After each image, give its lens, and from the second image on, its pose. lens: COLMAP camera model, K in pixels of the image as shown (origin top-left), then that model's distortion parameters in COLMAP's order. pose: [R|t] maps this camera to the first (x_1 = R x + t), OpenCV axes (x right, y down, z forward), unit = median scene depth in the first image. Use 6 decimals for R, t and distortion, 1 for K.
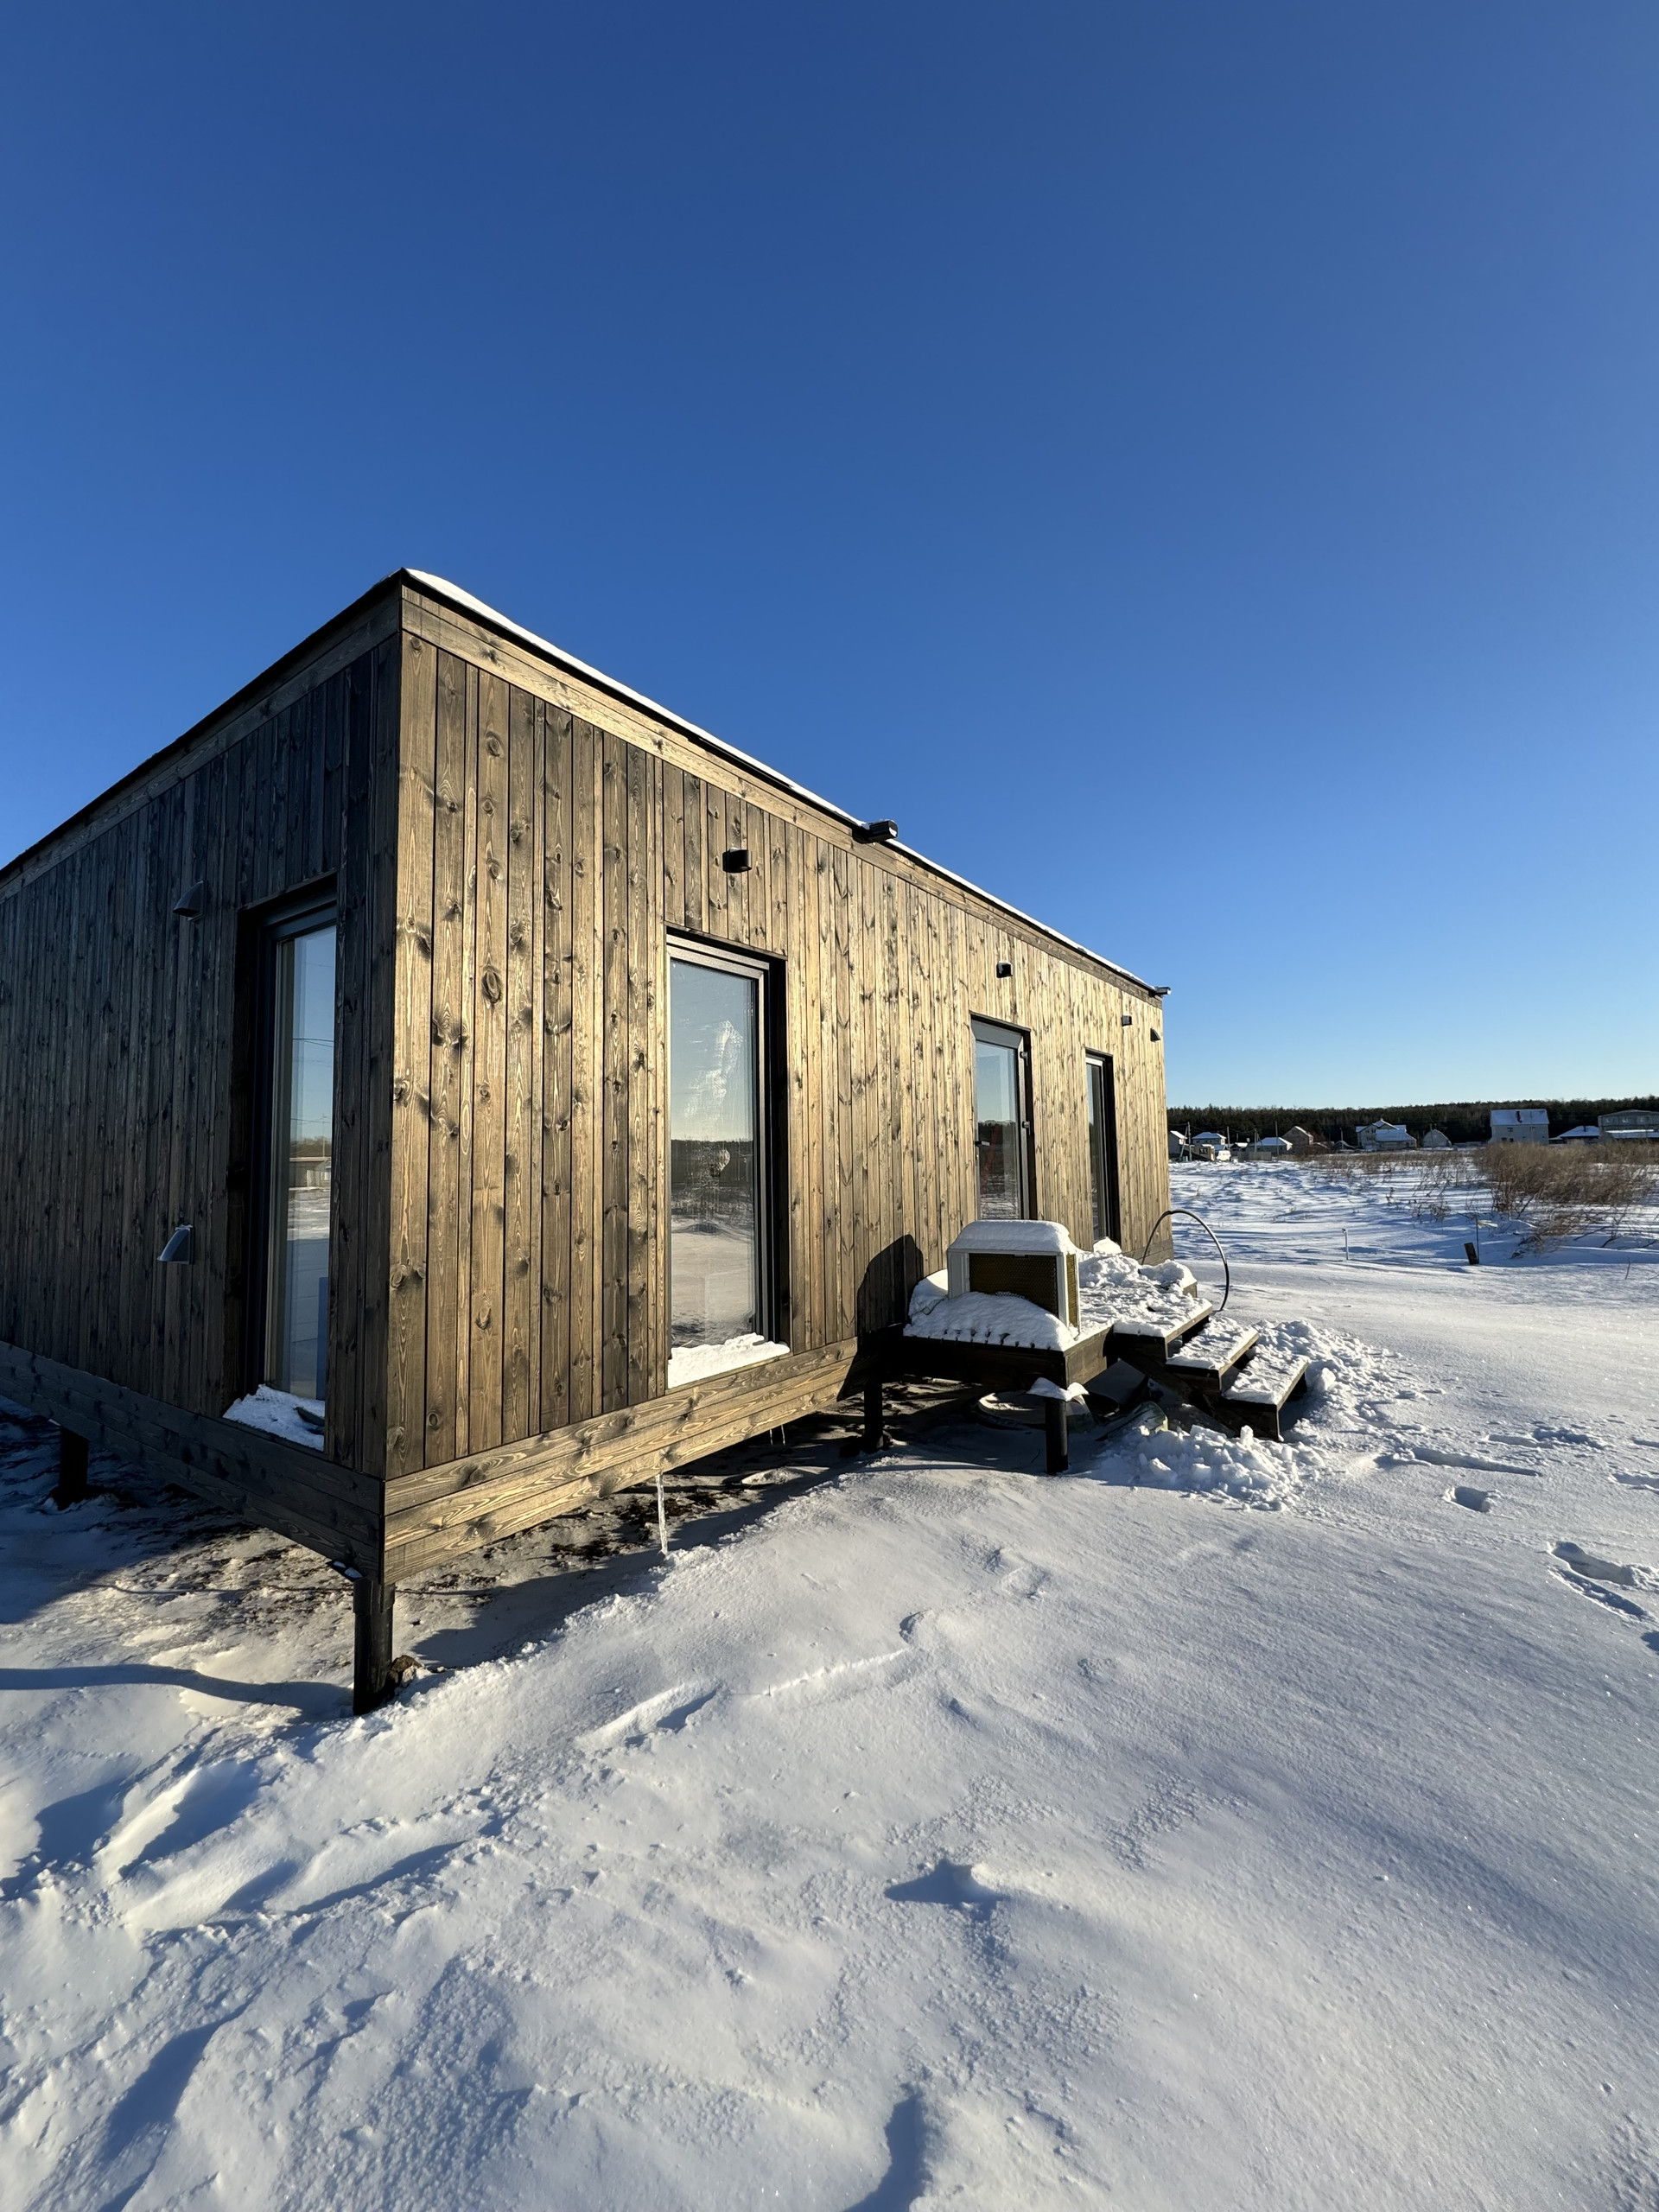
lens RADIAL K [[877.8, 0, 831.0], [0, 877.8, 1102.4], [0, 0, 1]] dist [-0.004265, 0.000732]
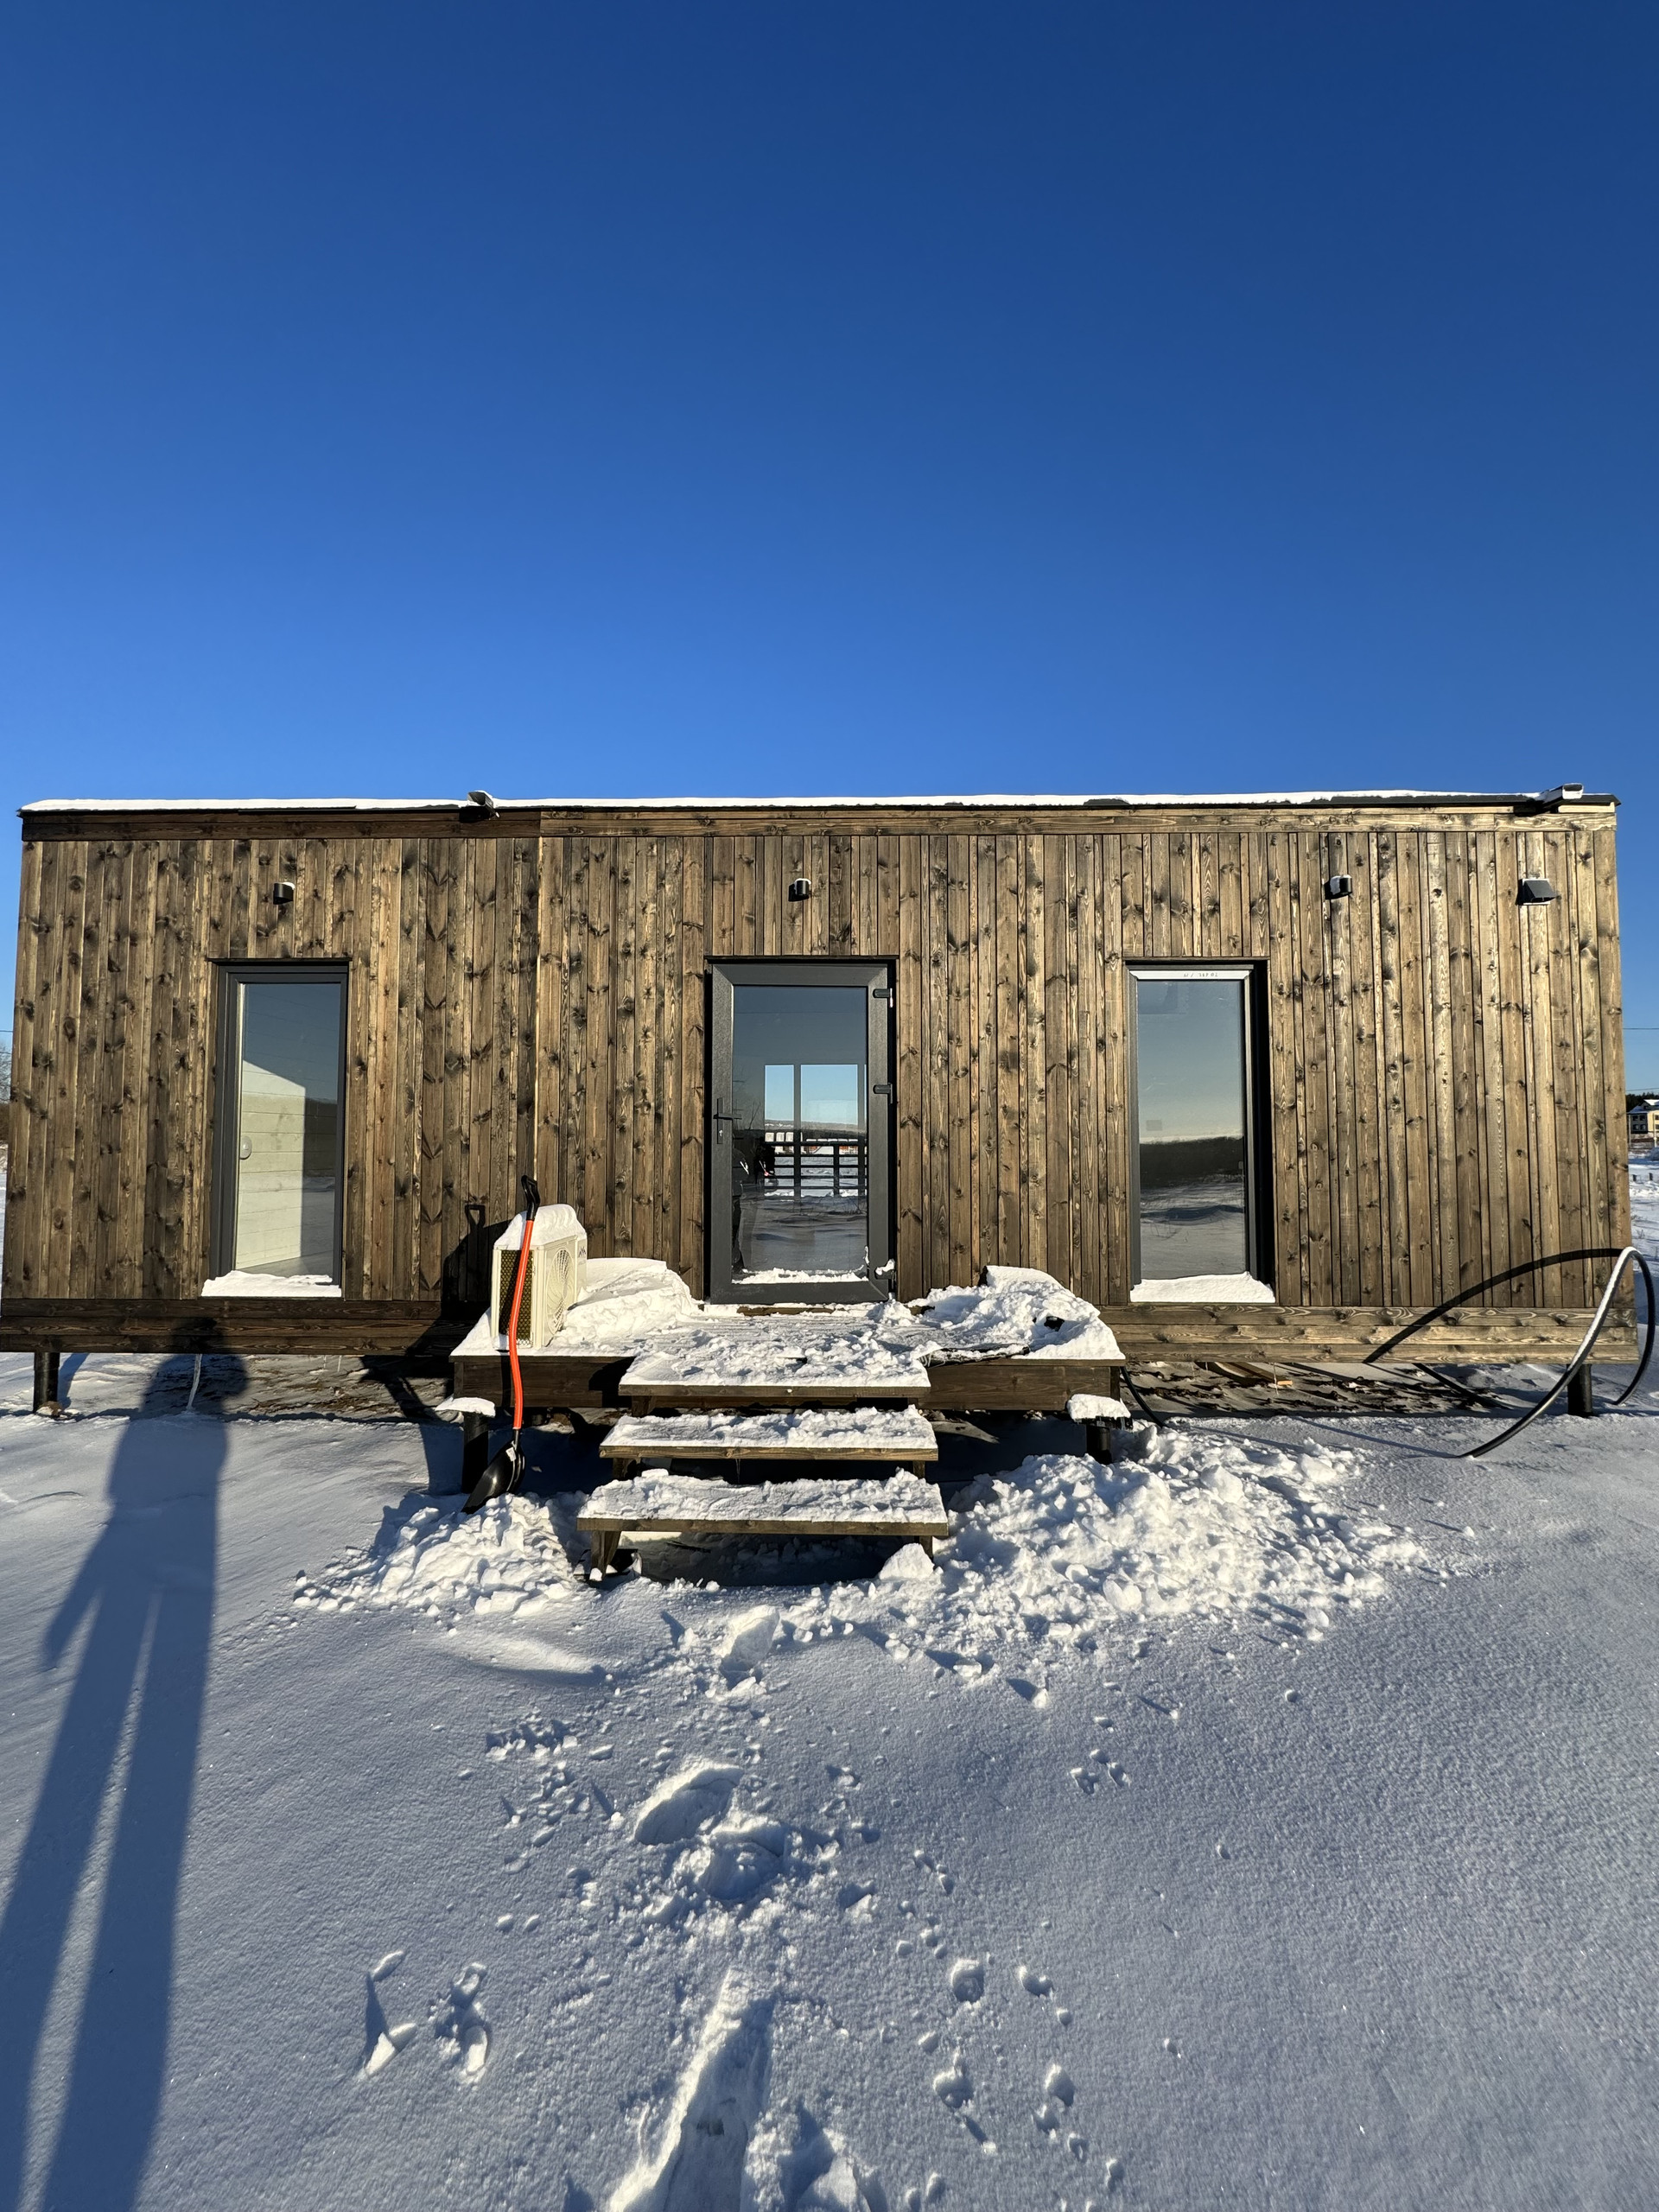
lens RADIAL K [[877.8, 0, 830.7], [0, 877.8, 1099.5], [0, 0, 1]] dist [-0.004265, 0.000732]
pose [[0.557746, -0.016734, -0.829843, 1.120052], [0.046302, 0.998867, 0.010977, 0.032443], [0.828719, -0.044545, 0.557889, 0.778890]]
